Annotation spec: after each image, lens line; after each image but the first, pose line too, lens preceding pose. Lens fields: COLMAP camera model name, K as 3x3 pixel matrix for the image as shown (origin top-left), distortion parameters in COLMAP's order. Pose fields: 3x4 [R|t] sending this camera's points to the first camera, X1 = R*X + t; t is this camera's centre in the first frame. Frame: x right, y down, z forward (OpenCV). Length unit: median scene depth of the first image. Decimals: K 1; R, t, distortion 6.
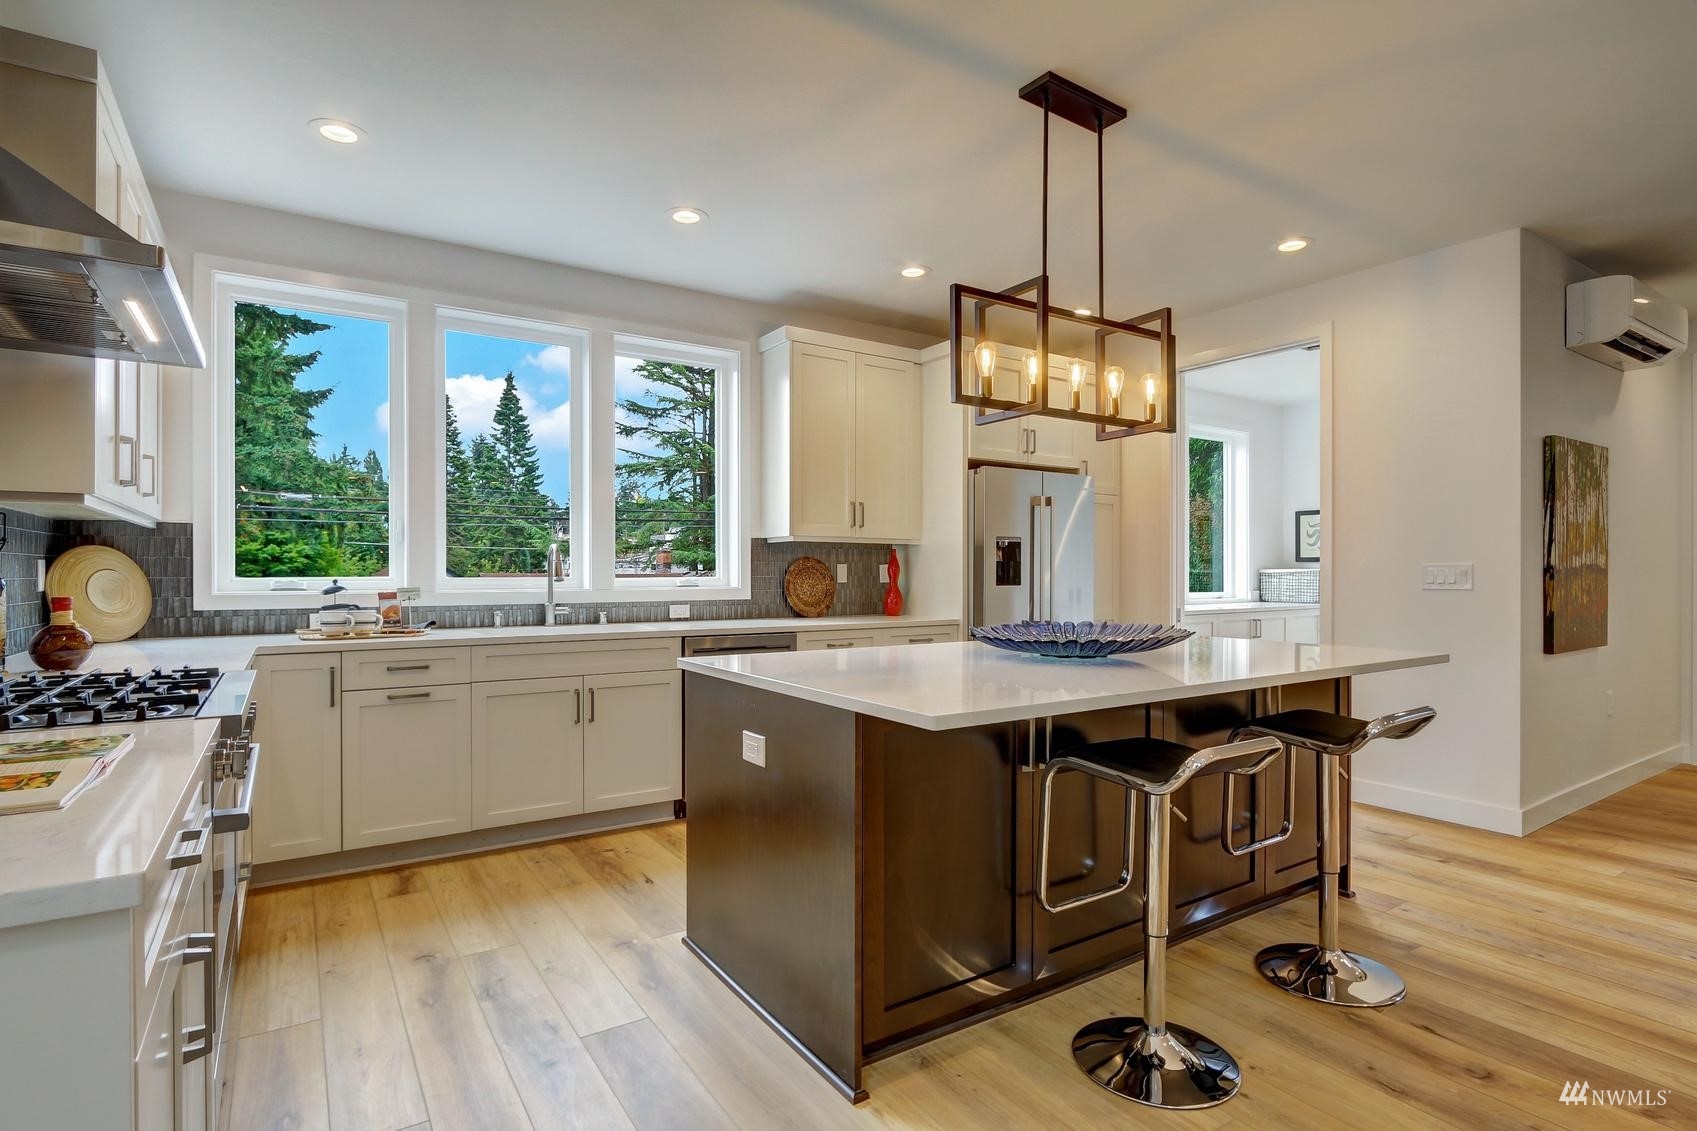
lens RADIAL K [[859.5, 0, 846.0], [0, 859.5, 564.6], [0, 0, 1]] dist [-0.000745, 0.000308]
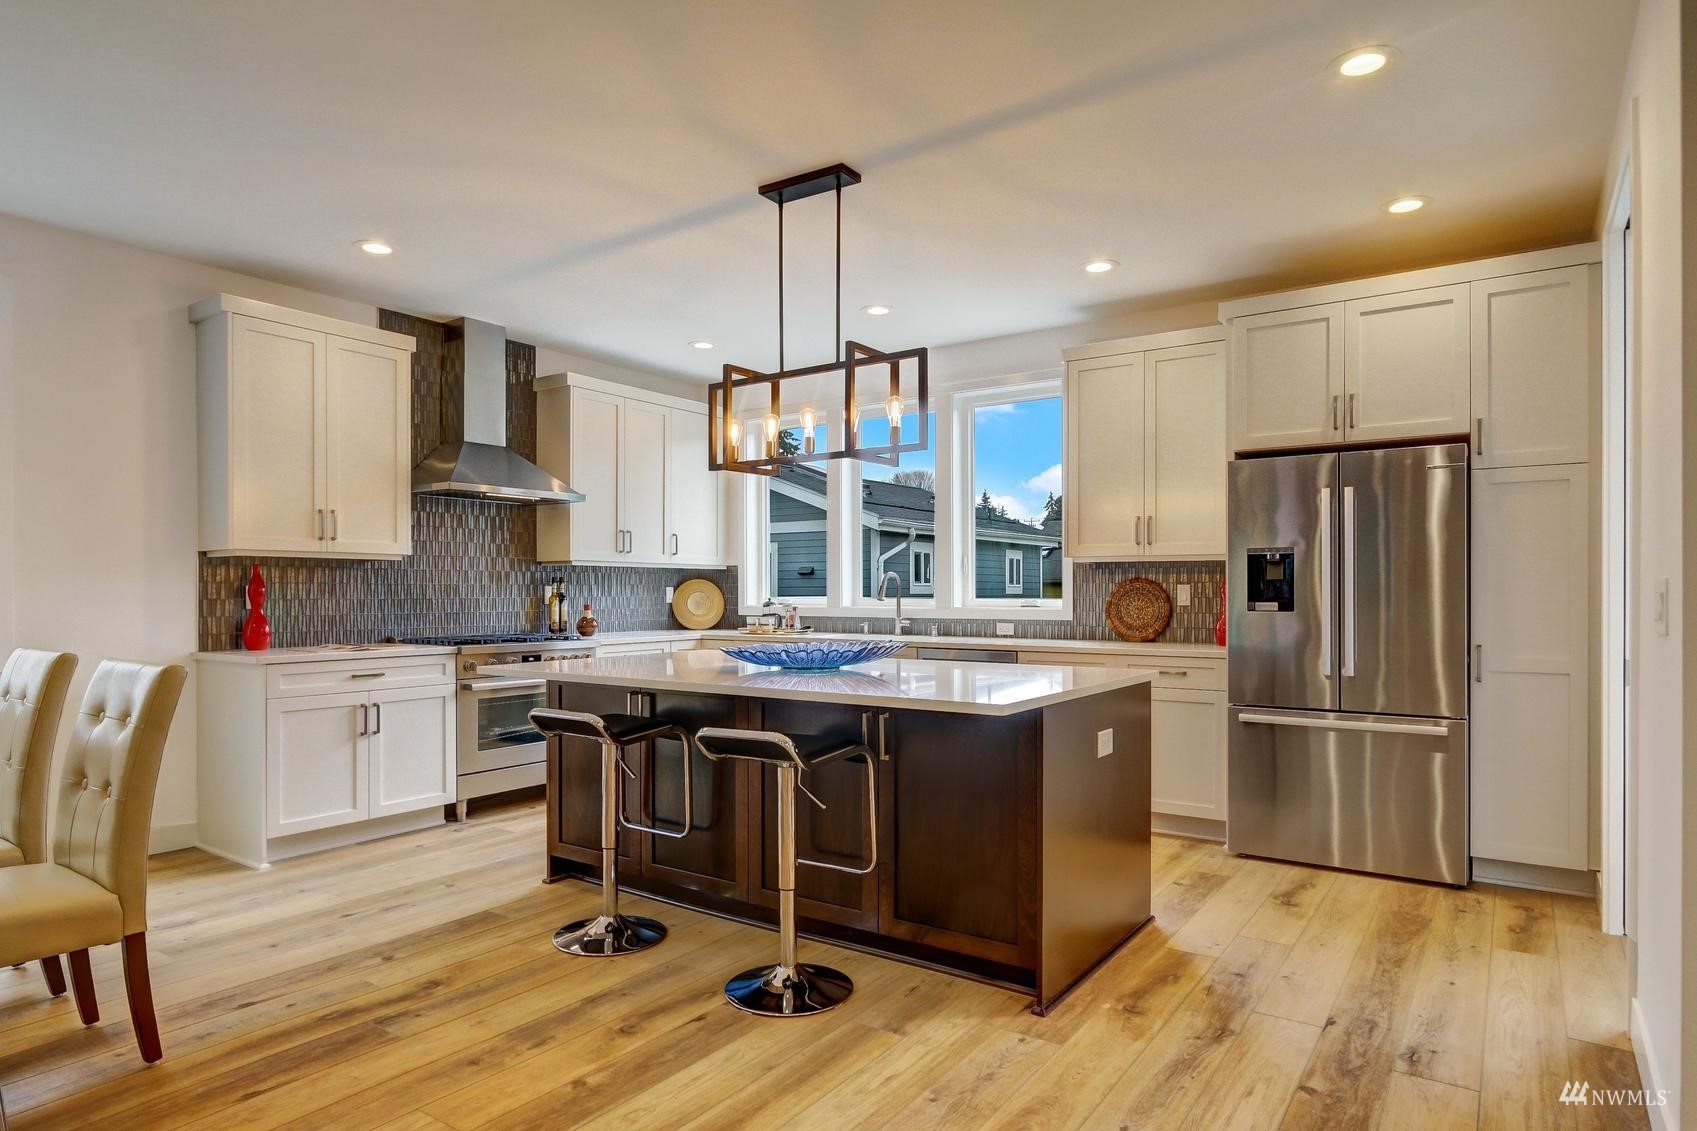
lens RADIAL K [[949.8, 0, 835.7], [0, 949.8, 579.6], [0, 0, 1]] dist [-0.000800, 0.000663]
pose [[0.360130, -0.012925, -0.932812, 1.166151], [0.008486, 0.999908, -0.010579, 0.001856], [0.932863, -0.004106, 0.360207, 0.460112]]
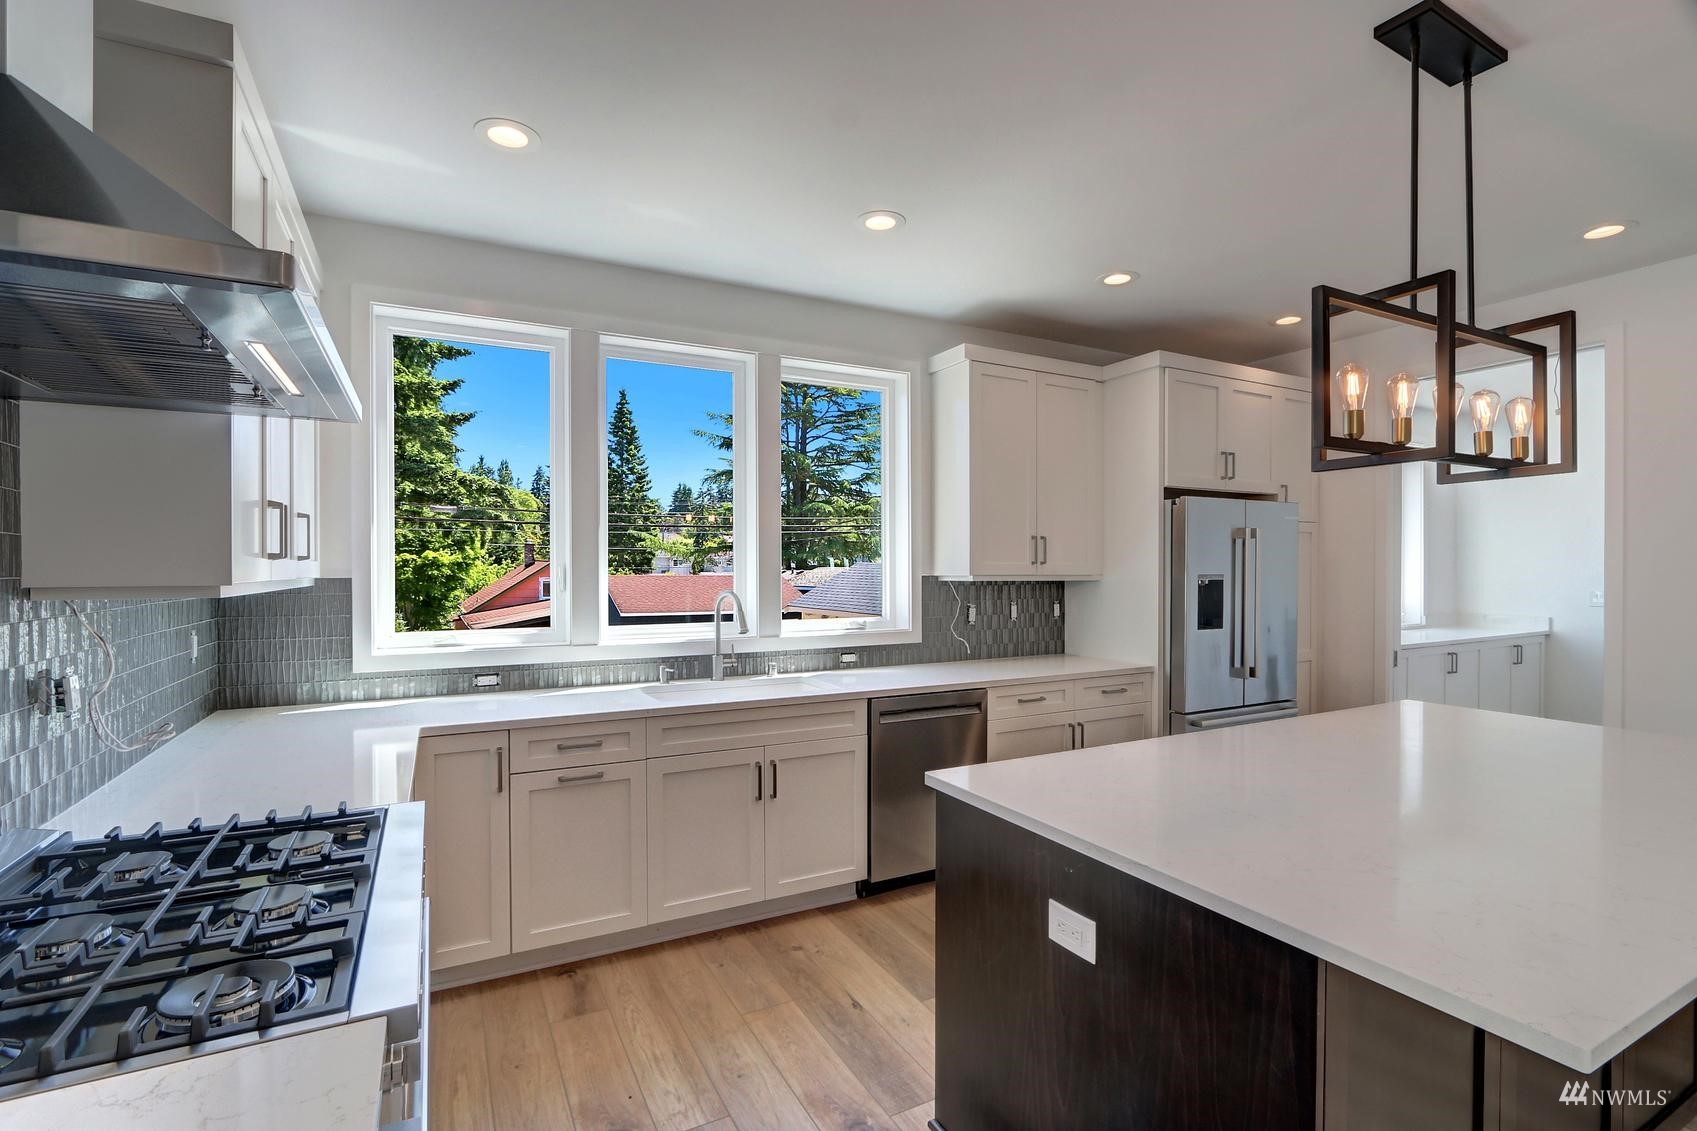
lens RADIAL K [[797.4, 0, 851.8], [0, 797.4, 568.0], [0, 0, 1]] dist [-0.008968, -0.000146]
pose [[0.995675, -0.000361, -0.092908, -0.144270], [0.001052, 0.999972, 0.007386, -0.062664], [0.092903, -0.007451, 0.995647, 0.197701]]
